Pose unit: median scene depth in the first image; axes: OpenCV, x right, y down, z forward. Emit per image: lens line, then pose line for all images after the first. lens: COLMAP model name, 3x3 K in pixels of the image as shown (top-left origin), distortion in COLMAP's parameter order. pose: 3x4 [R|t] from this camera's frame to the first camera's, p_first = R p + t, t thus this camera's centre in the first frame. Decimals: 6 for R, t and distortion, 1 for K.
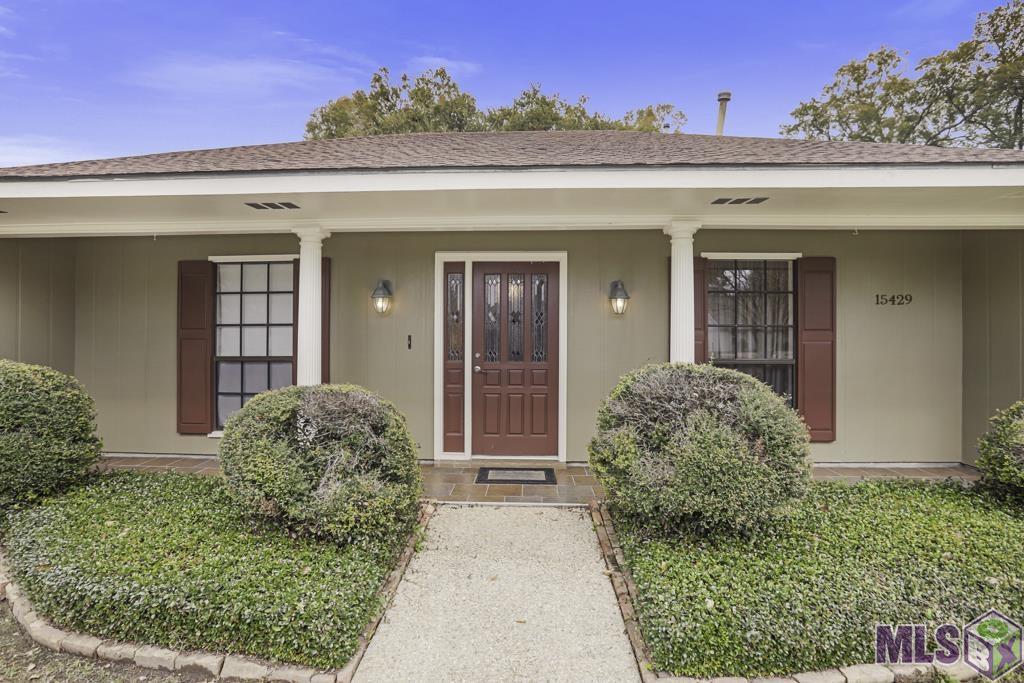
lens RADIAL K [[476.0, 0, 510.9], [0, 476.0, 337.7], [0, 0, 1]] dist [-0.000494, -0.000137]
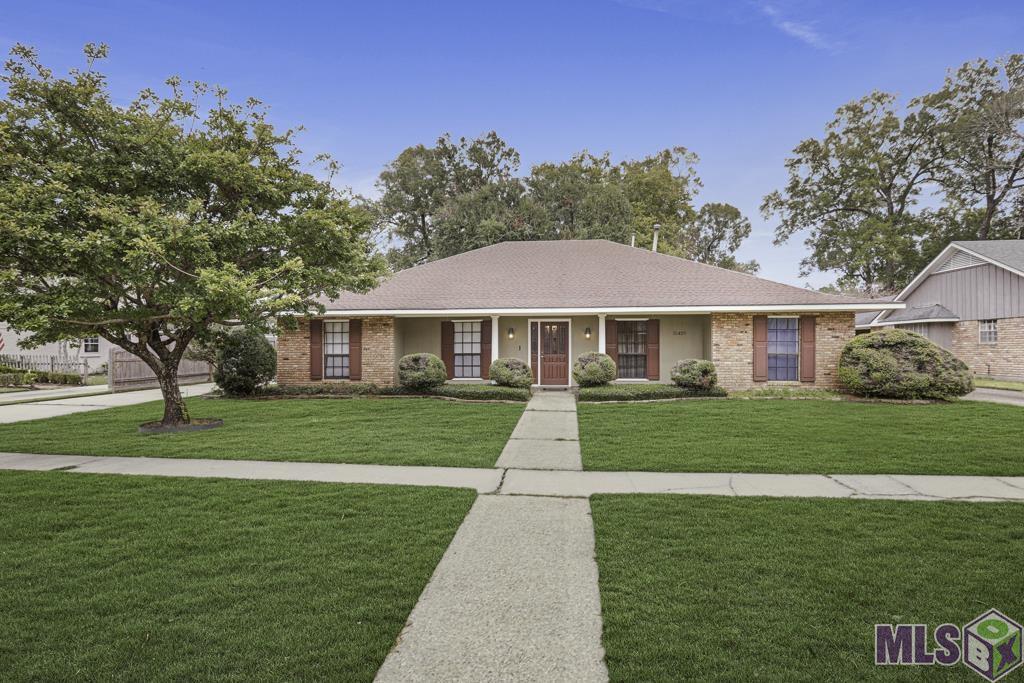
lens RADIAL K [[476.0, 0, 511.8], [0, 476.0, 344.5], [0, 0, 1]] dist [-0.000494, -0.000137]
pose [[0.997093, -0.005424, -0.076006, -0.029311], [0.005019, 0.999972, -0.005519, 0.001174], [0.076034, 0.005122, 0.997092, -1.949718]]
